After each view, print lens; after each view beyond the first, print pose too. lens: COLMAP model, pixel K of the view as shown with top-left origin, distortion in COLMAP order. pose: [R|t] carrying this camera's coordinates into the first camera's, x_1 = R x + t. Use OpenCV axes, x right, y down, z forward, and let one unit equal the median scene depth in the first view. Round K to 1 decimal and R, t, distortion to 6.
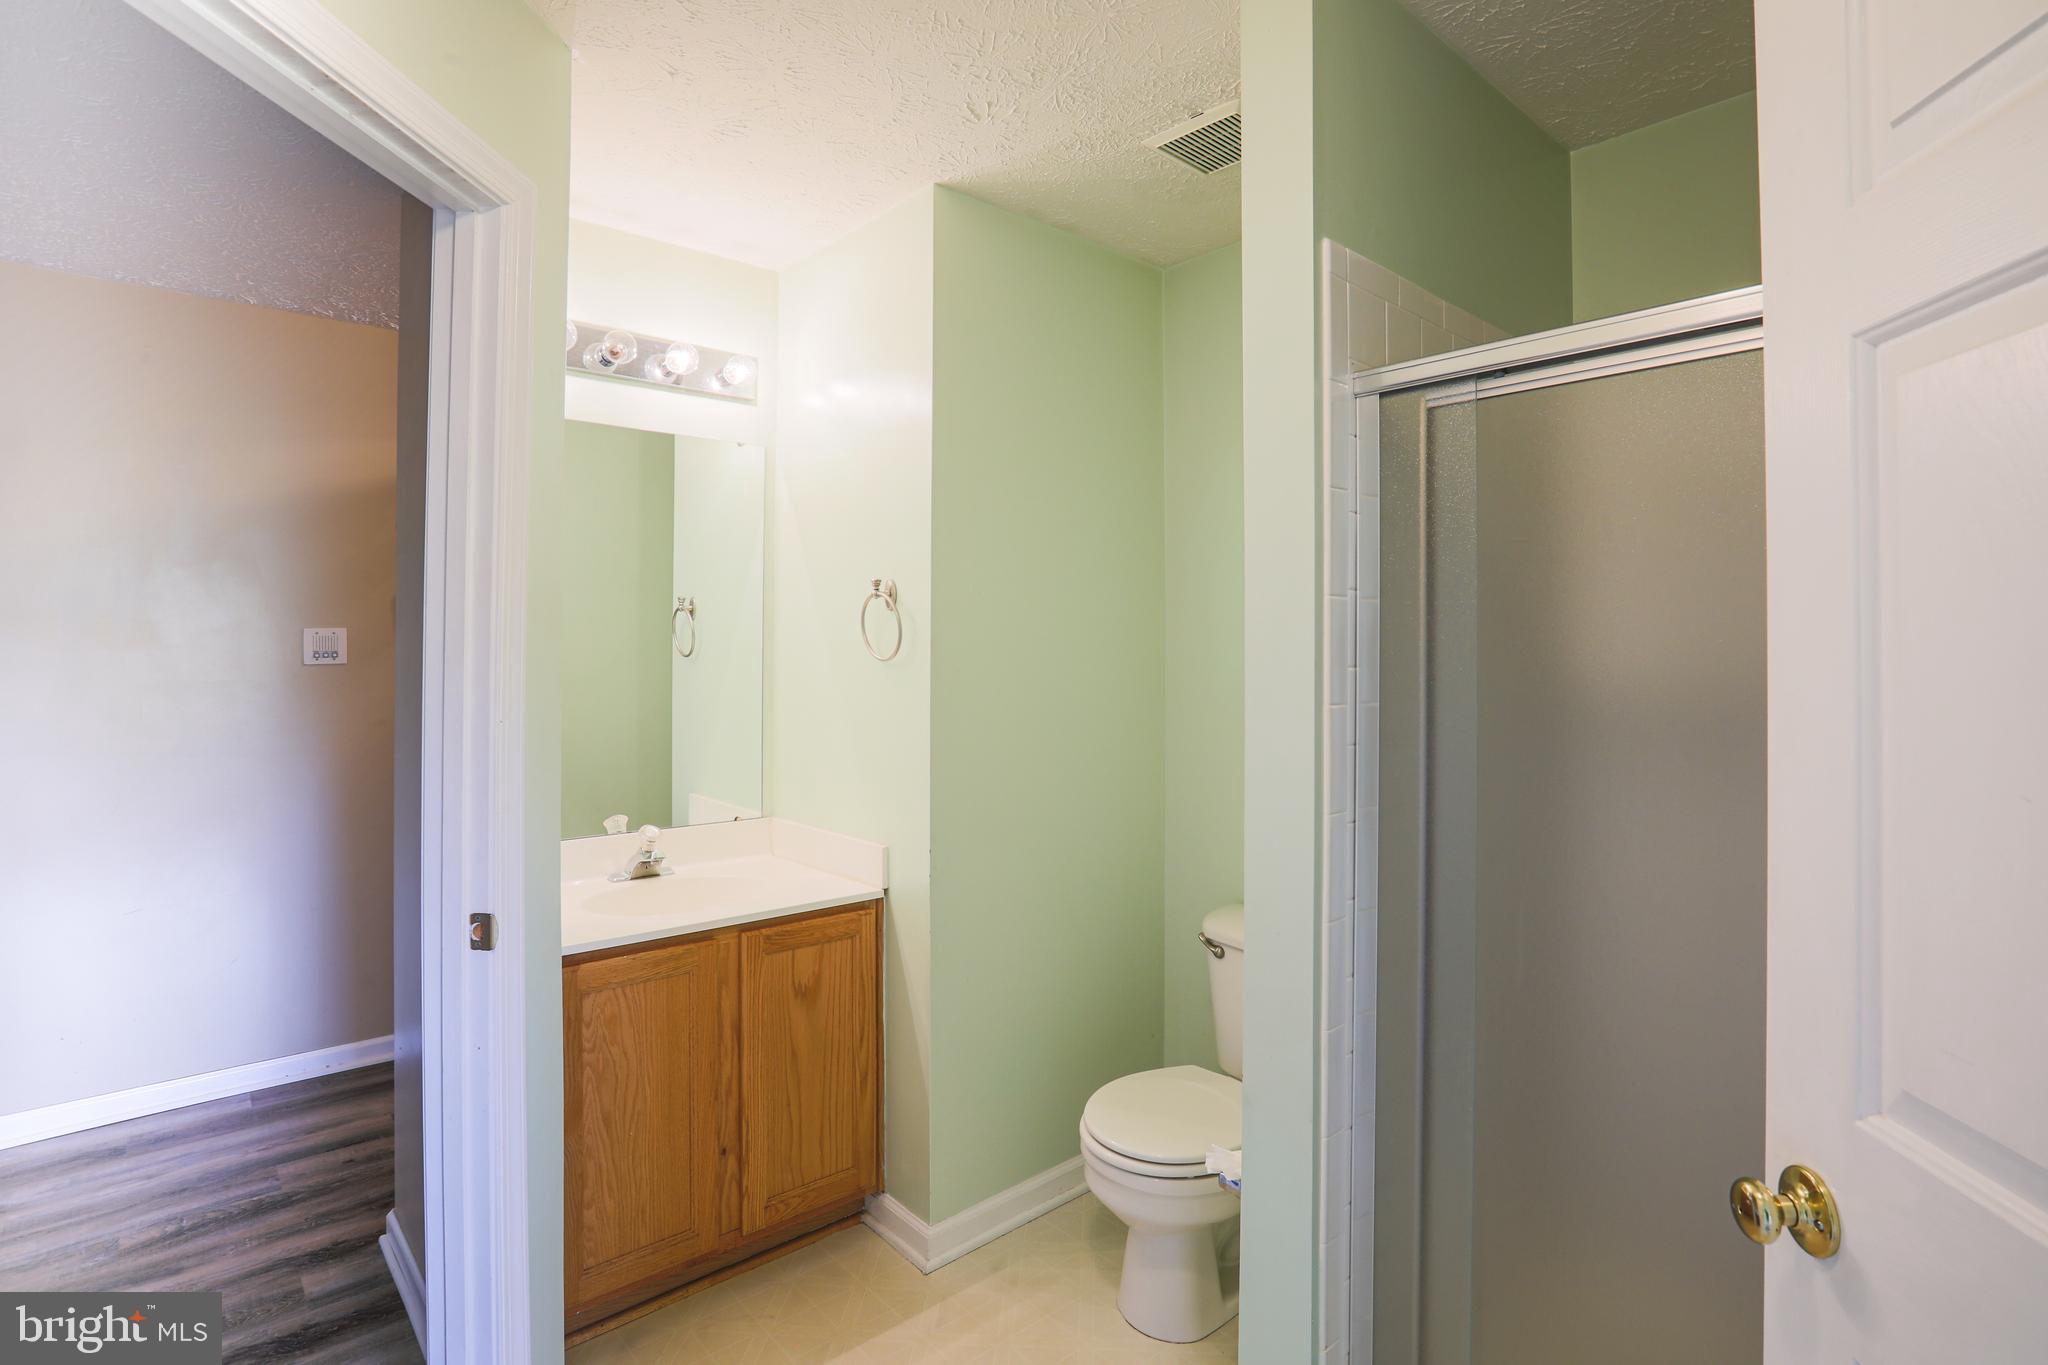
lens RADIAL K [[995.3, 0, 1039.5], [0, 995.3, 664.2], [0, 0, 1]] dist [-0.059740, 0.021627]
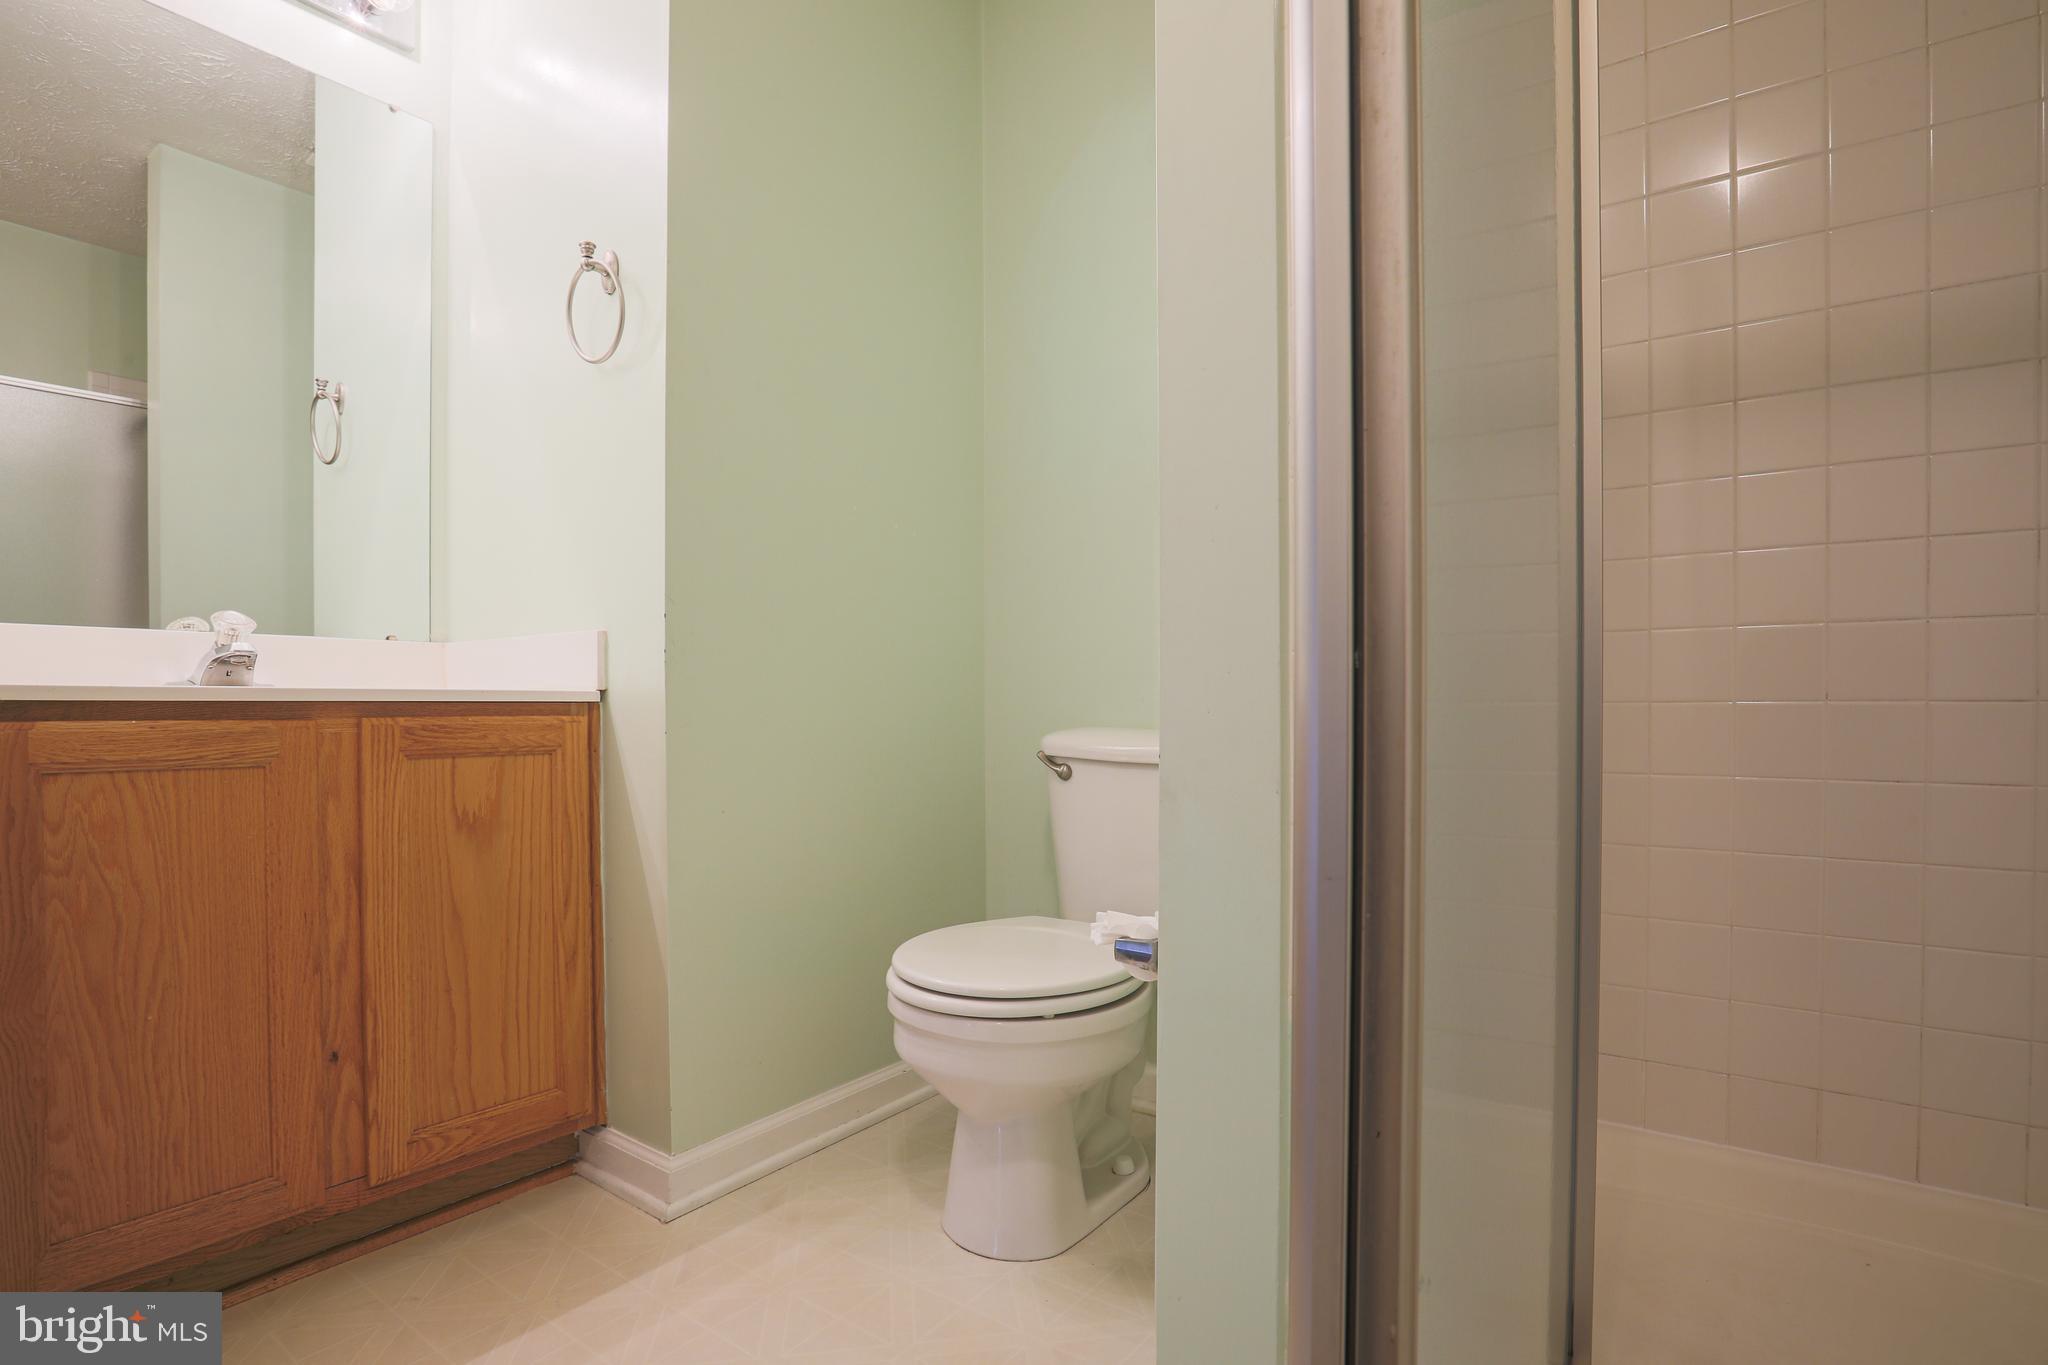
lens RADIAL K [[984.8, 0, 1037.1], [0, 984.8, 749.4], [0, 0, 1]] dist [-0.051396, 0.013809]
pose [[0.975982, -0.007680, 0.217715, -0.005503], [0.002817, 0.999740, 0.022639, 0.265969], [-0.217832, -0.021482, 0.975750, 0.268551]]
